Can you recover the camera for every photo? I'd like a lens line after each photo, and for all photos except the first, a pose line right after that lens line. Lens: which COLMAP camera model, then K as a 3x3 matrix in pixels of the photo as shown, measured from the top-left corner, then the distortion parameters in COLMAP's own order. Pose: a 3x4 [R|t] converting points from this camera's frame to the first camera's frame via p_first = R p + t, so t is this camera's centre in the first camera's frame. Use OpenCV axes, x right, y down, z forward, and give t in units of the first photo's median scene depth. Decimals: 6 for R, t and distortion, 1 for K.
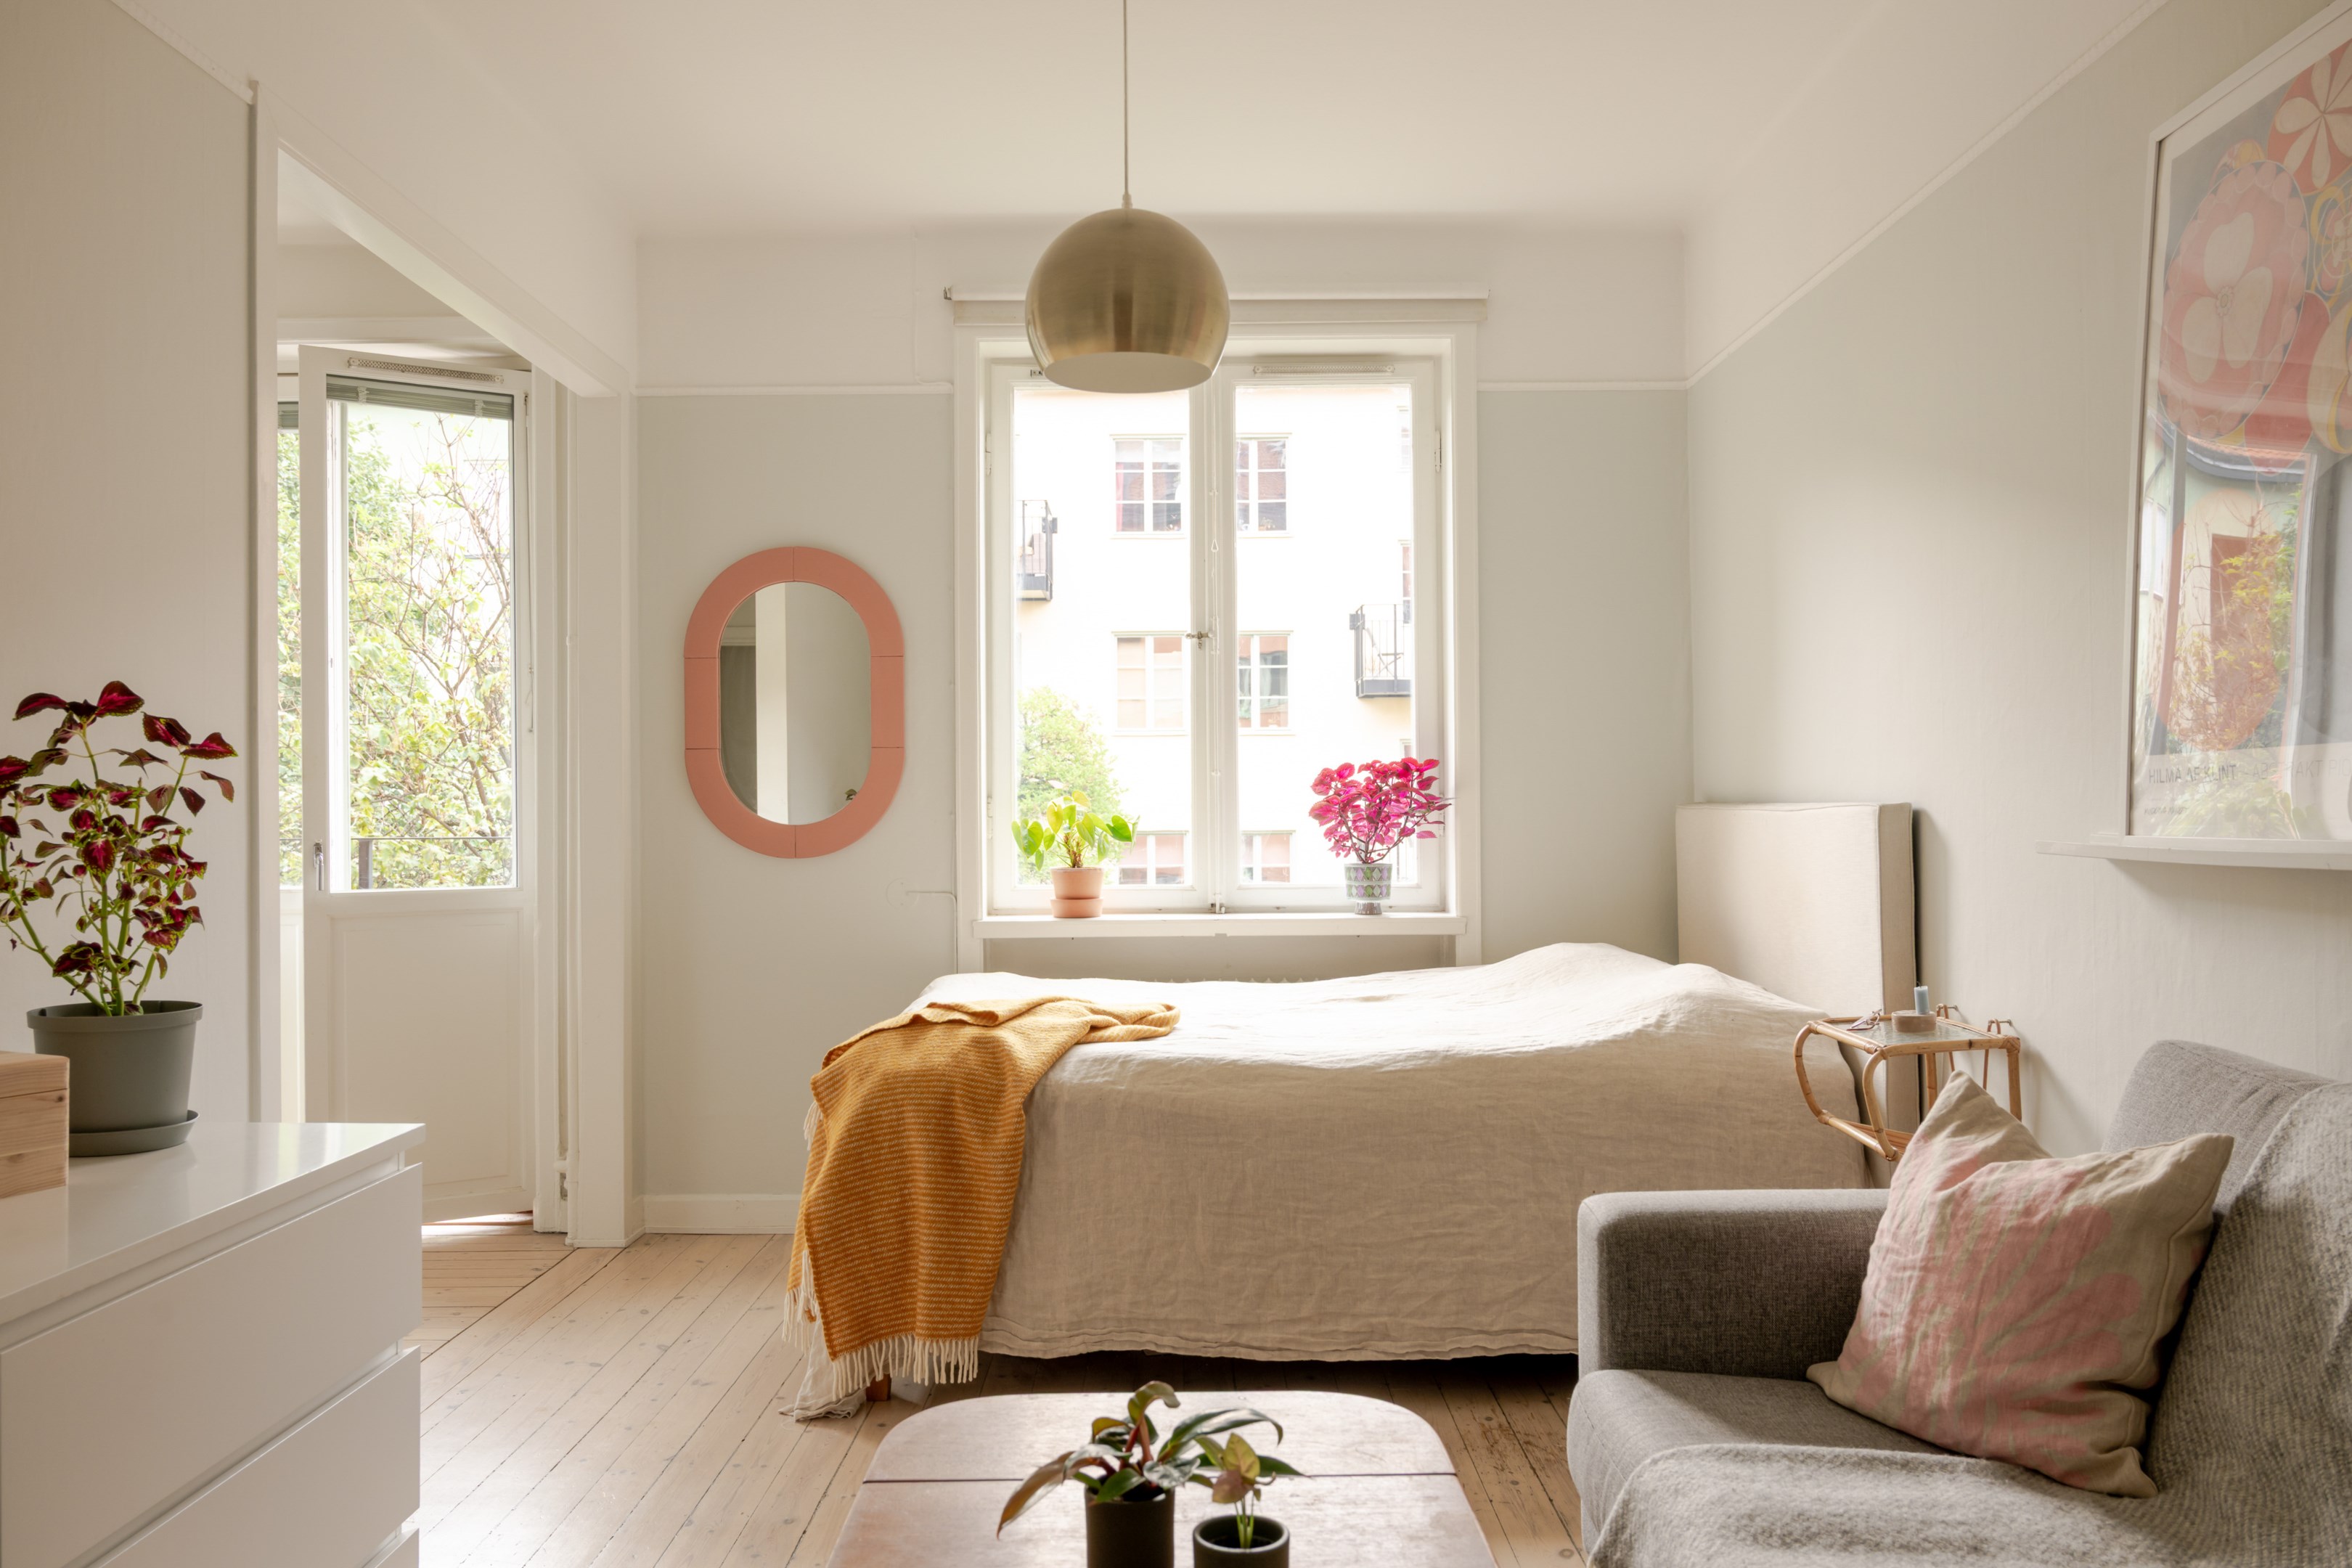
lens RADIAL K [[1822.2, 0, 1173.7], [0, 1822.2, 822.8], [0, 0, 1]] dist [-0.003148, 0.004231]
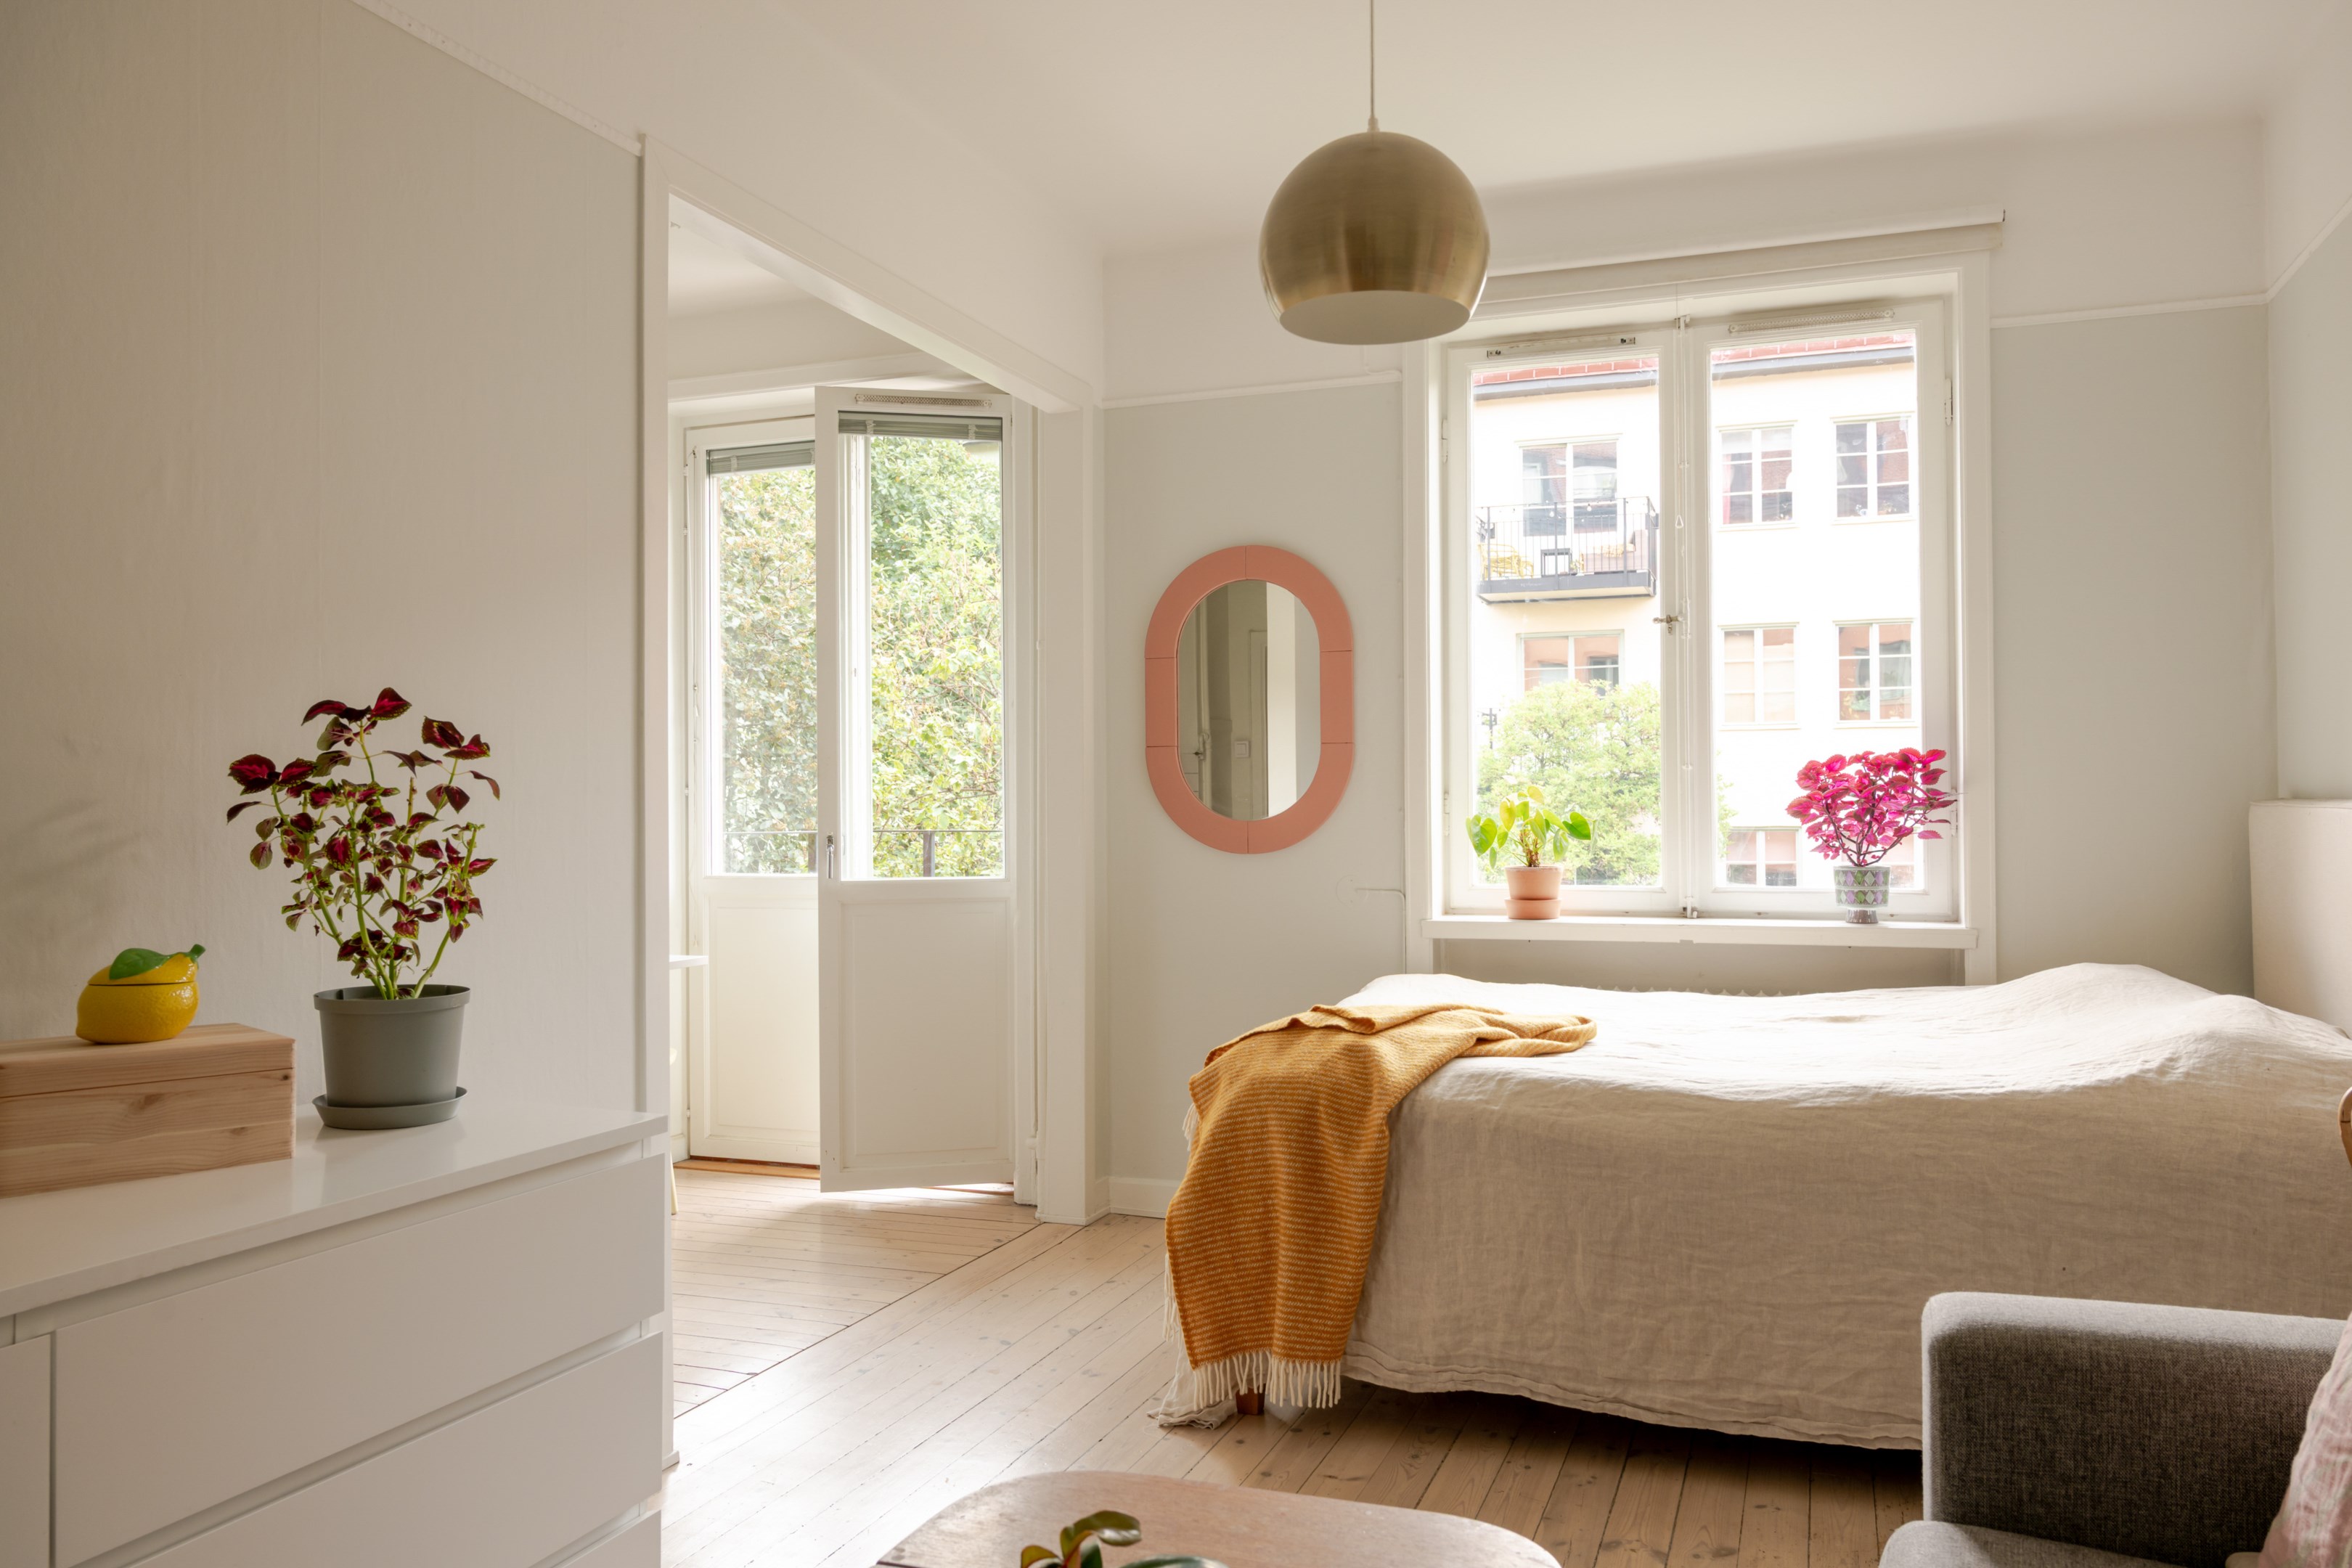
lens RADIAL K [[1727.3, 0, 1182.1], [0, 1727.3, 809.0], [0, 0, 1]] dist [-0.002196, -0.004151]
pose [[0.937693, 0.001608, -0.347462, 0.093297], [-0.003201, 0.999987, -0.004010, -0.001574], [0.347451, 0.004872, 0.937686, 0.091004]]
